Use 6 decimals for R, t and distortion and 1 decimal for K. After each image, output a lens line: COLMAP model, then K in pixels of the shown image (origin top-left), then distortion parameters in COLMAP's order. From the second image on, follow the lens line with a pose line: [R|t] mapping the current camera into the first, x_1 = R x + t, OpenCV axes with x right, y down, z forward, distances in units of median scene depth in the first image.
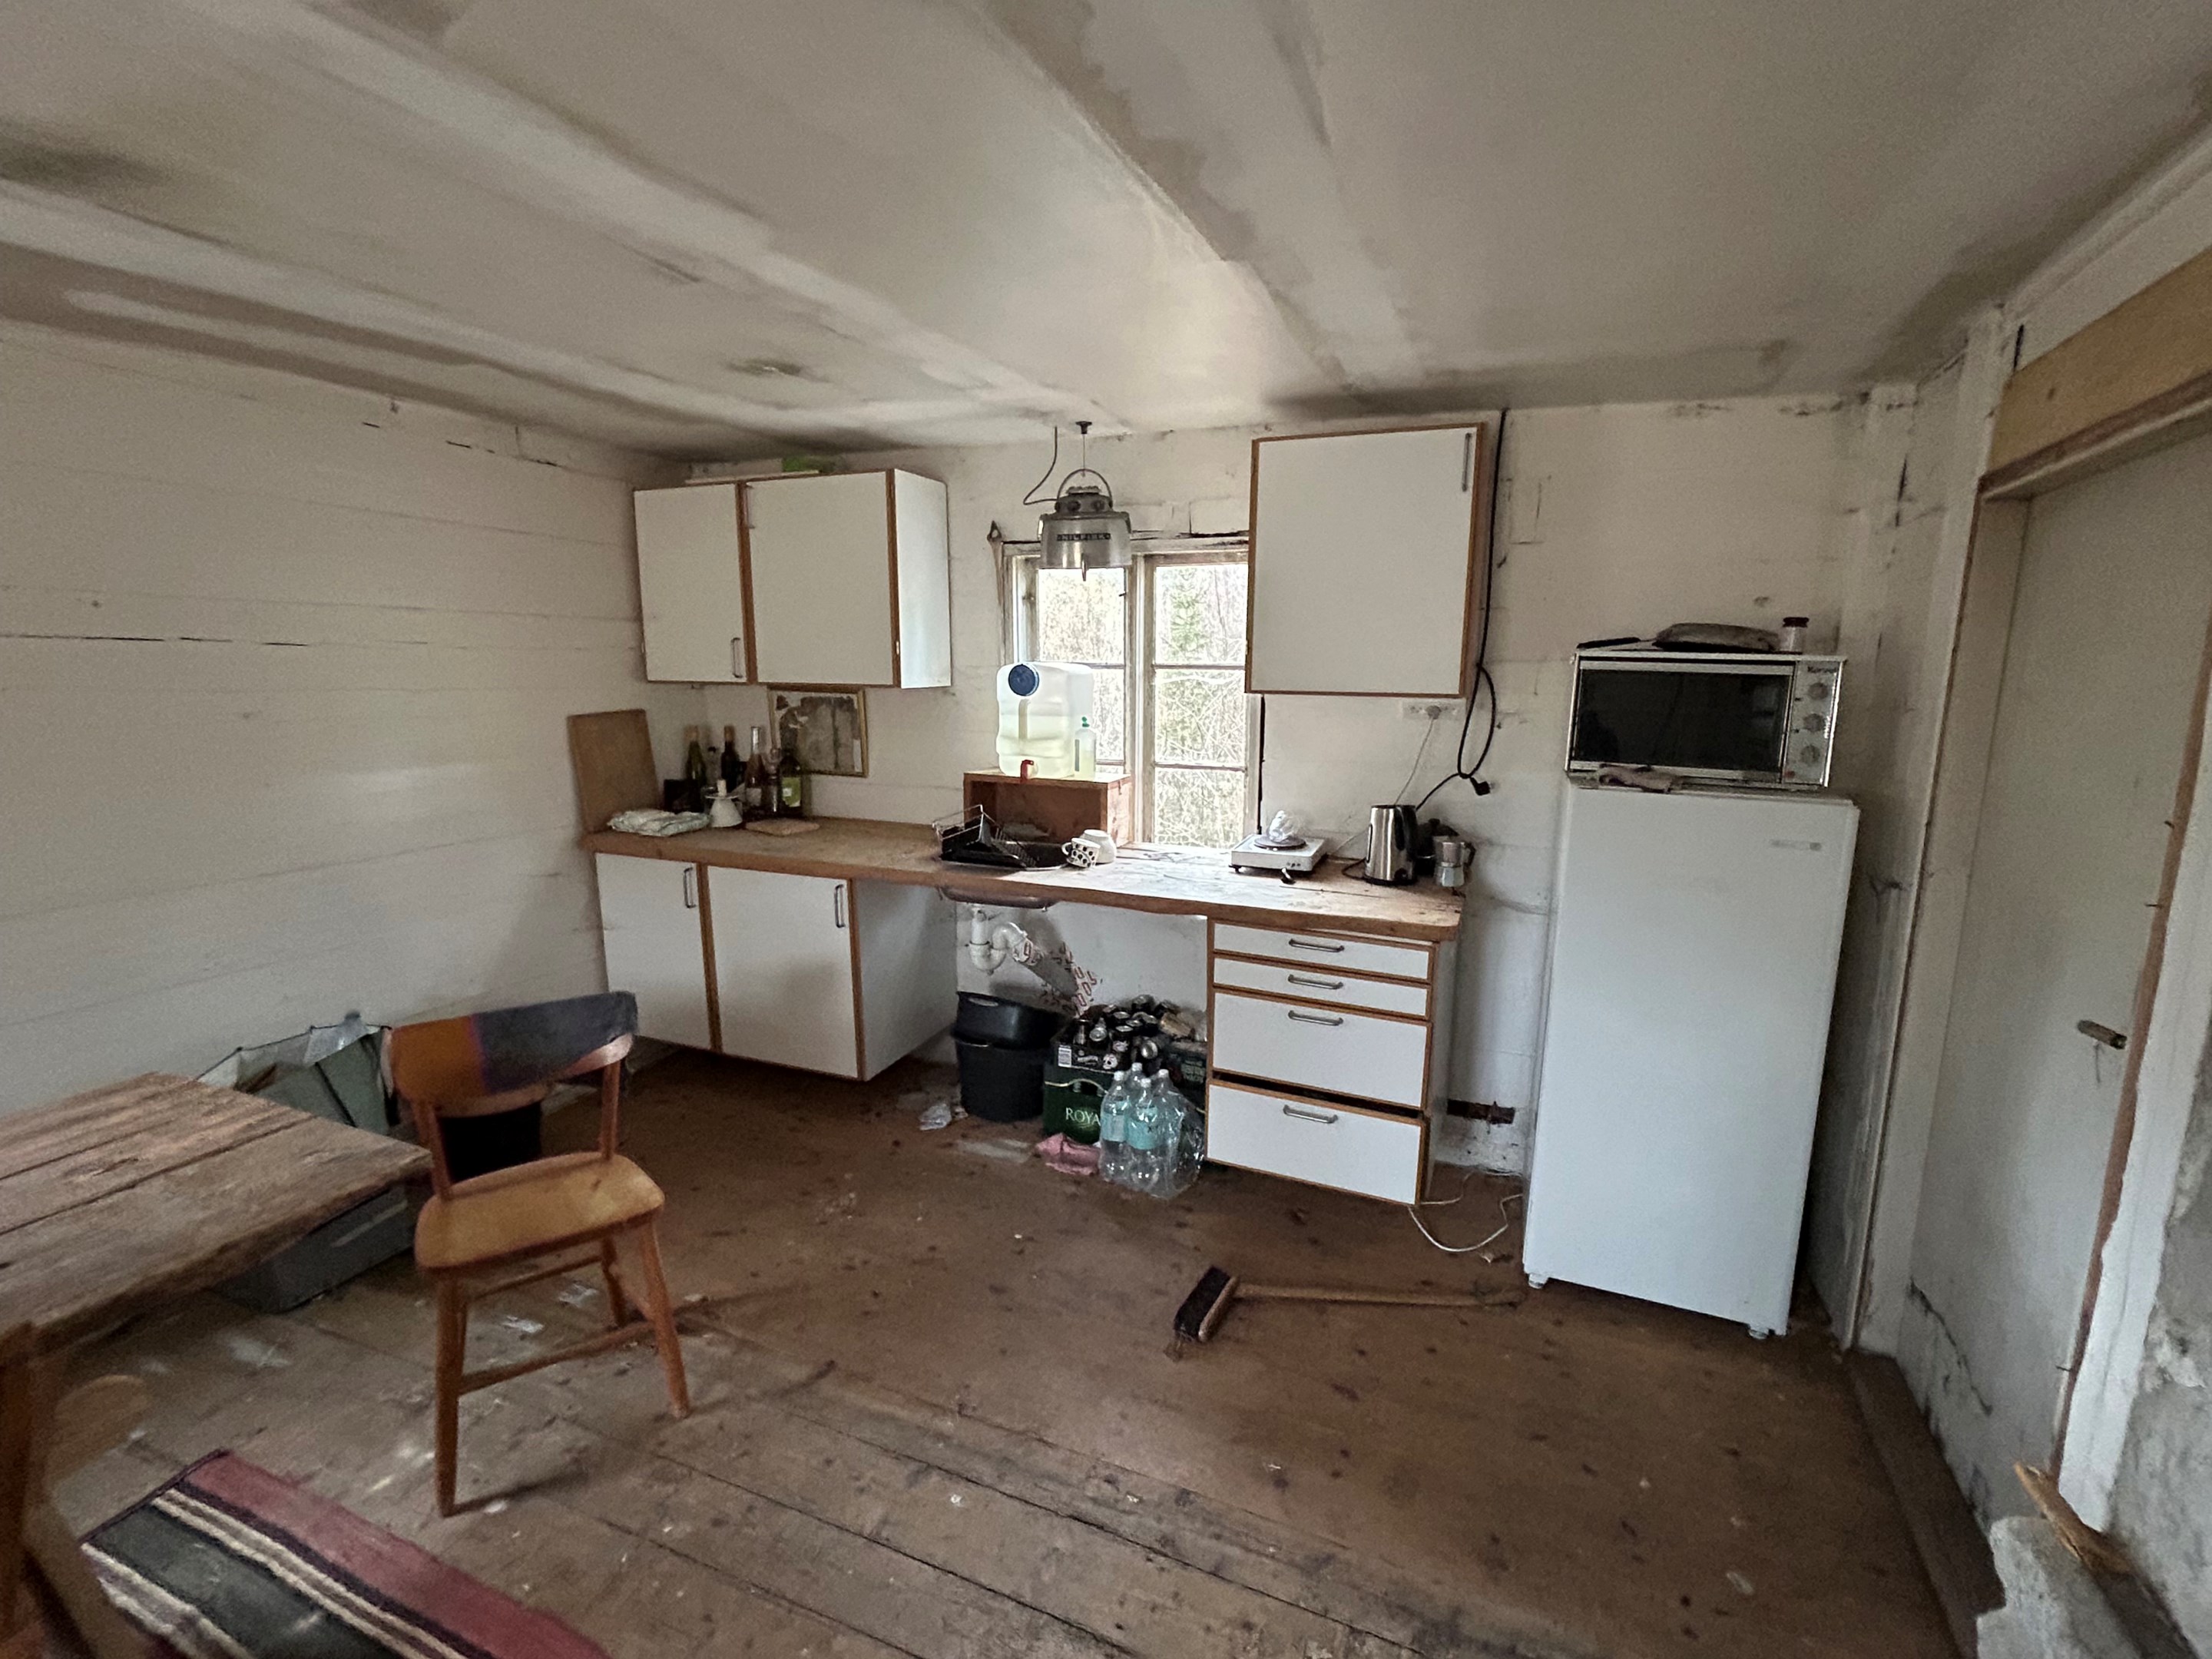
lens RADIAL K [[997.2, 0, 1116.6], [0, 997.2, 837.0], [0, 0, 1]] dist [0.000879, -0.000563]
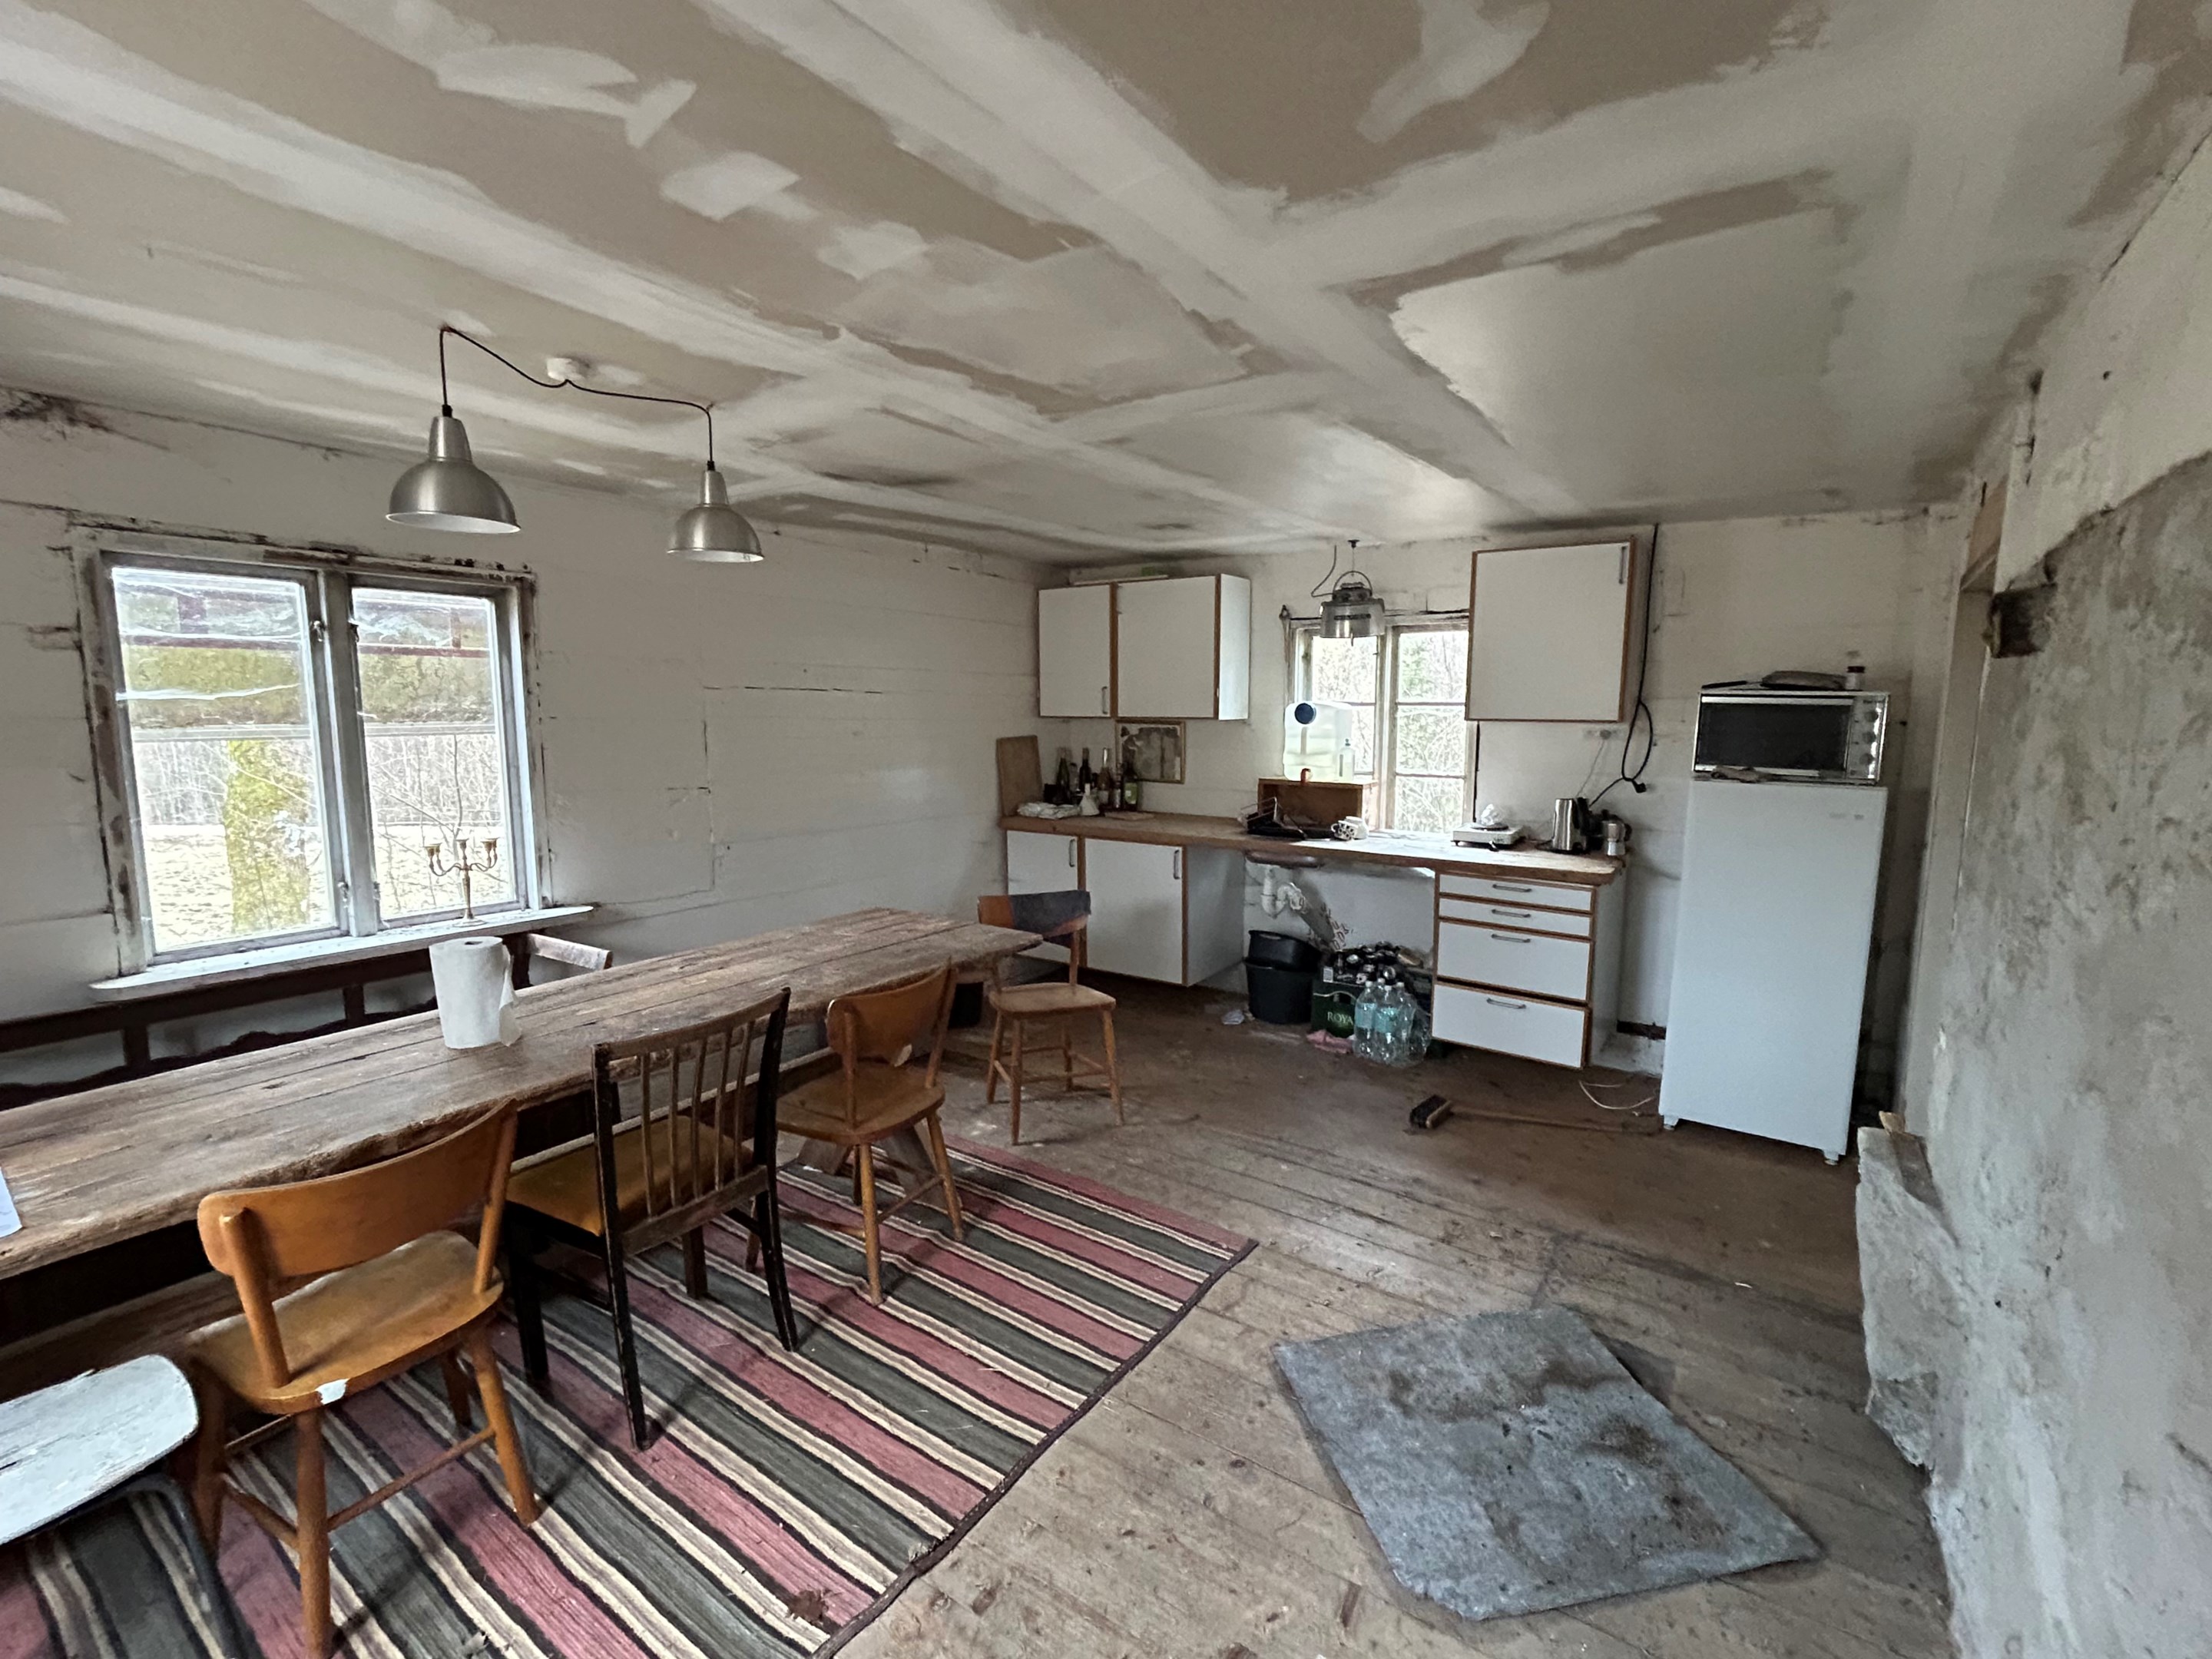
lens RADIAL K [[997.2, 0, 1116.6], [0, 997.2, 837.0], [0, 0, 1]] dist [0.000879, -0.000563]
pose [[0.977777, 0.022360, -0.208450, -0.056520], [-0.031861, 0.998595, -0.042334, 0.095381], [0.207210, 0.048035, 0.977116, -0.483827]]
